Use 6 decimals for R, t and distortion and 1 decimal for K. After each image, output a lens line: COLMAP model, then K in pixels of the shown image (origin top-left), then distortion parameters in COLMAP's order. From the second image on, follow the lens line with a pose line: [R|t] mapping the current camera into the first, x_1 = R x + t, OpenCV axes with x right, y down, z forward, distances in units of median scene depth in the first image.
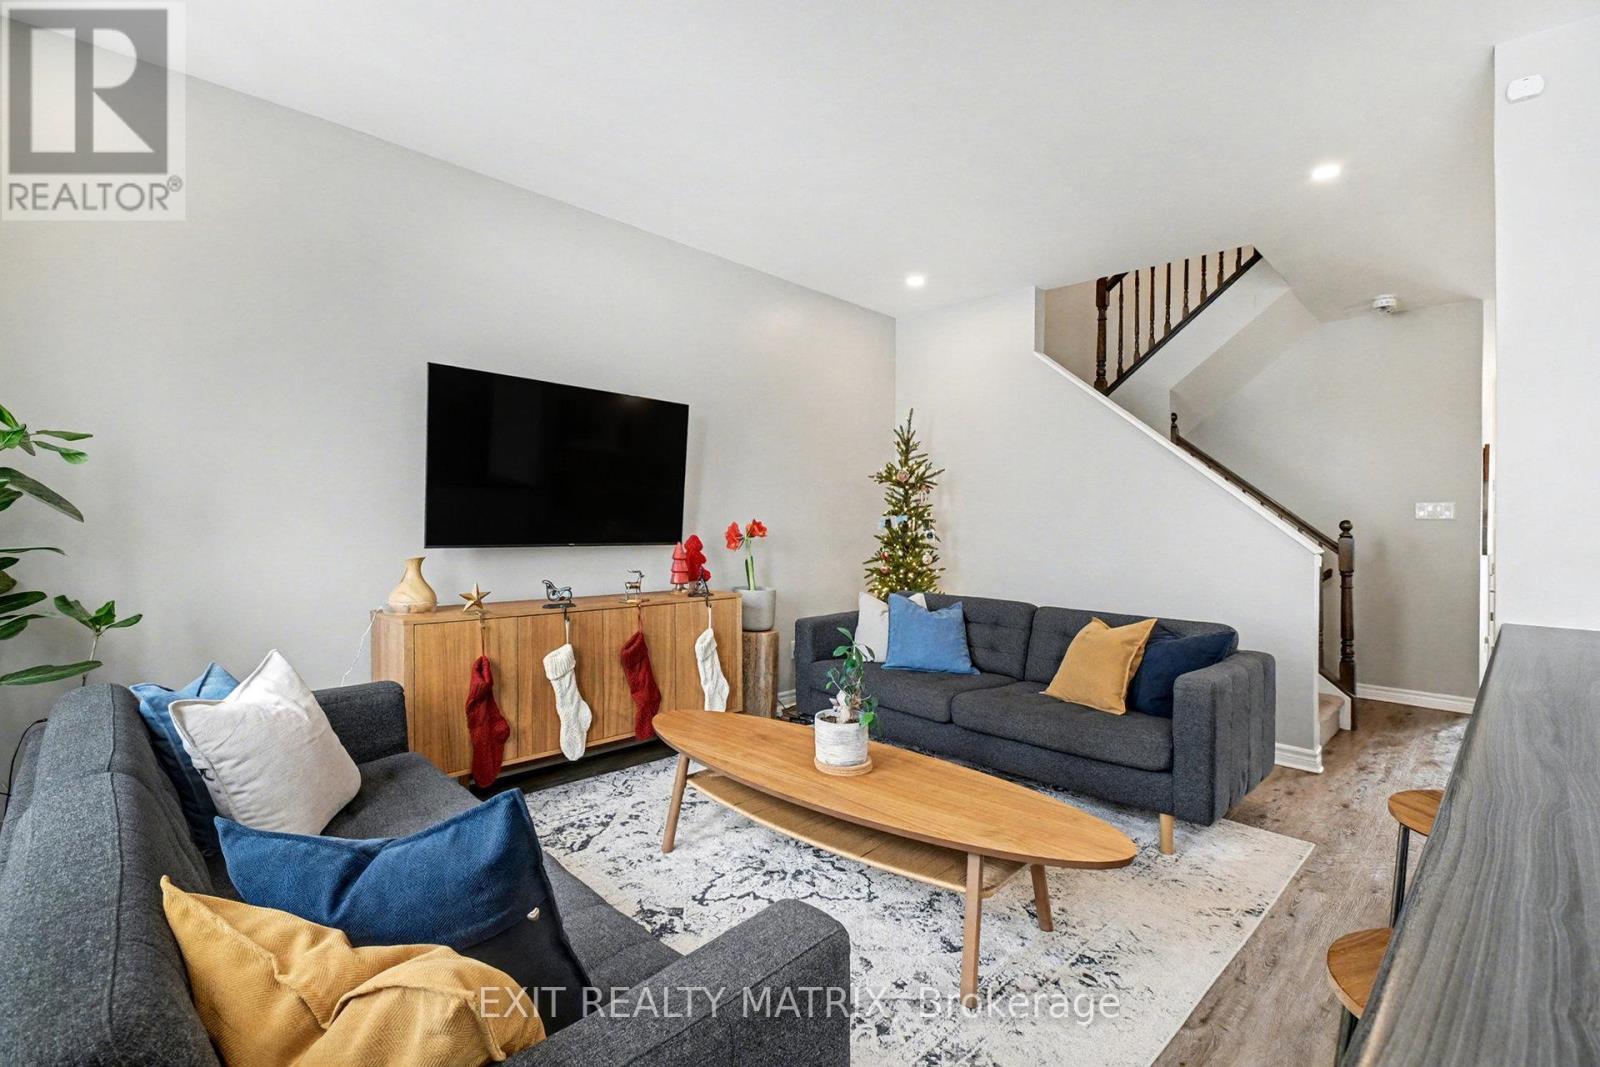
lens RADIAL K [[720.7, 0, 797.3], [0, 720.7, 533.6], [0, 0, 1]] dist [0.036574, -0.033638]
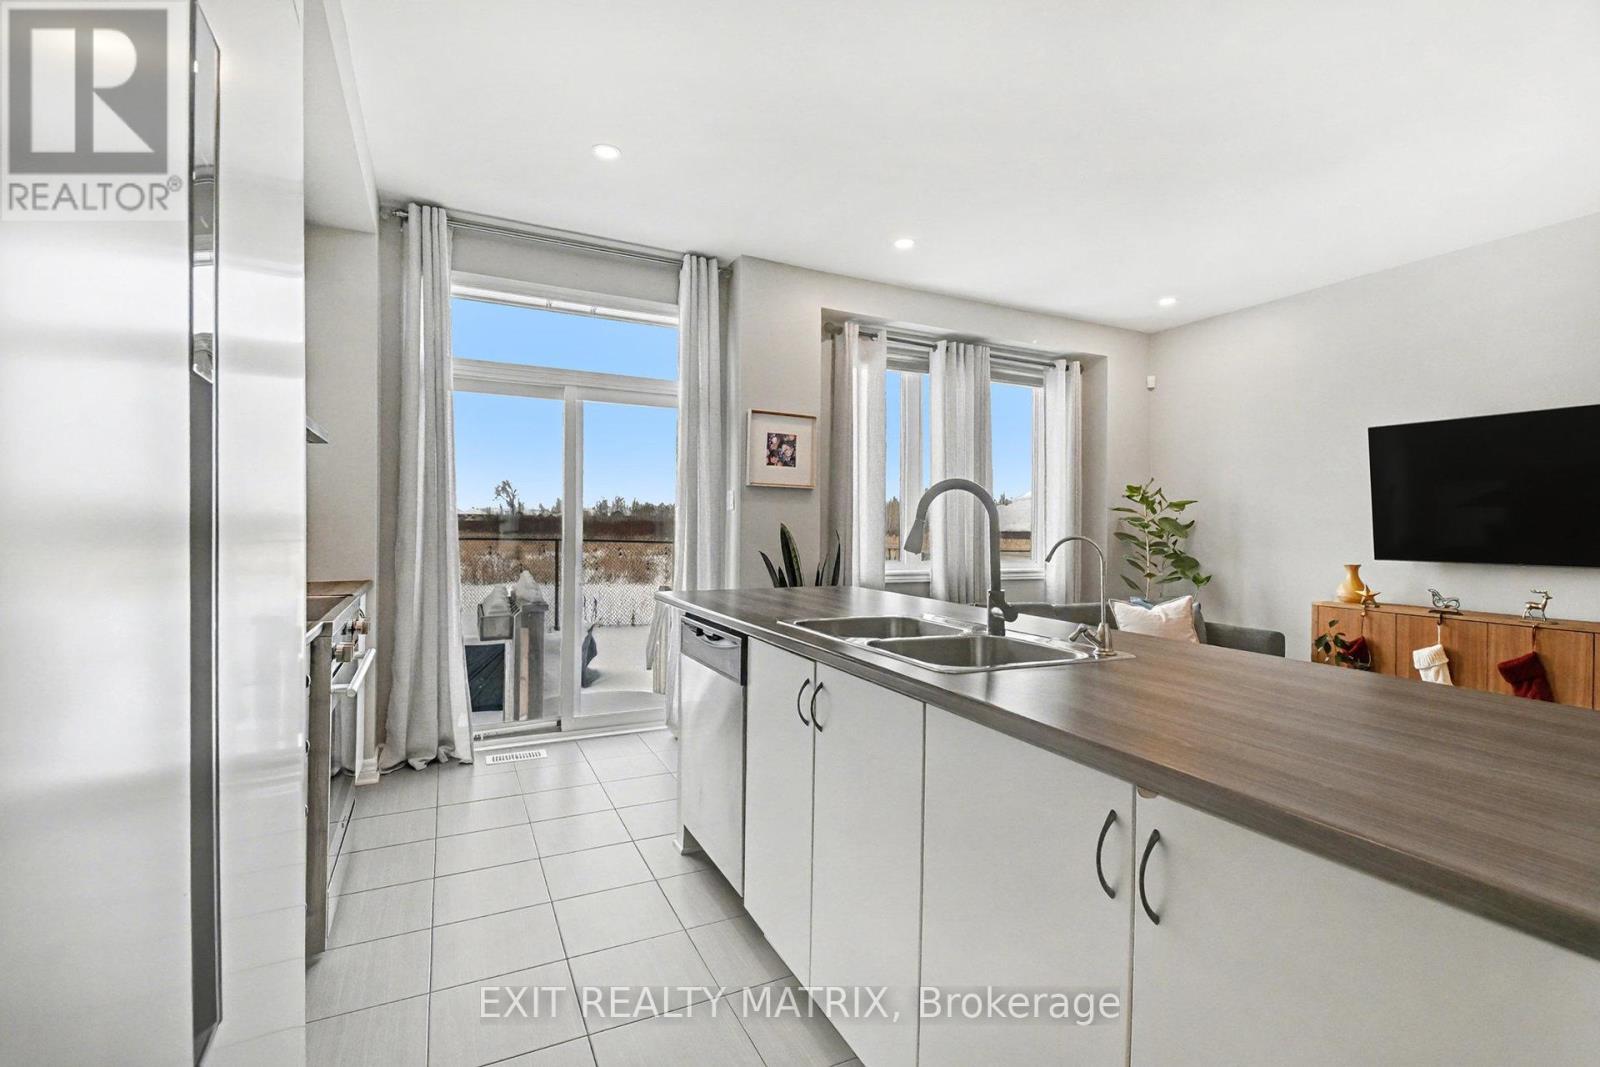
lens RADIAL K [[720.7, 0, 797.3], [0, 720.7, 533.6], [0, 0, 1]] dist [0.036574, -0.033638]
pose [[-0.323116, -0.002253, -0.946357, 1.049305], [-0.015196, 0.999881, 0.002808, -0.014844], [0.946237, 0.015288, -0.323111, 0.360971]]
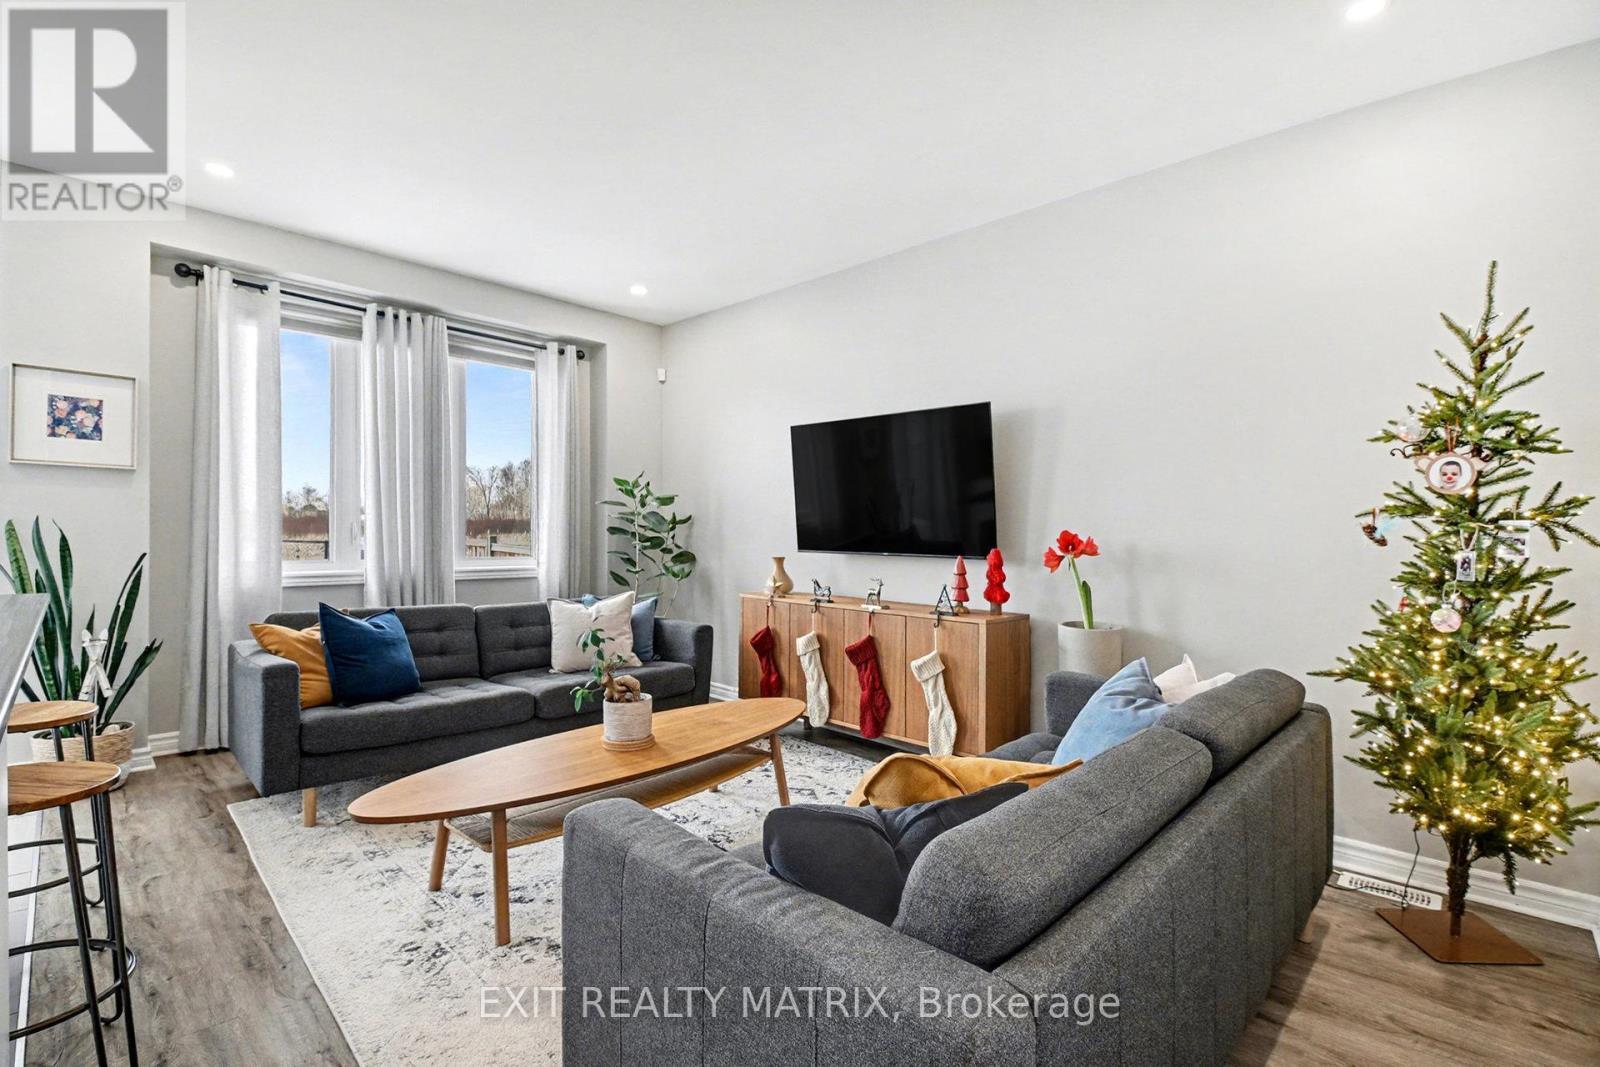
lens RADIAL K [[720.7, 0, 797.3], [0, 720.7, 533.6], [0, 0, 1]] dist [0.036574, -0.033638]
pose [[0.012932, 0.000837, -0.999916, 0.853752], [-0.013825, 0.999904, 0.000658, -0.015305], [0.999821, 0.013815, 0.012943, 0.879695]]
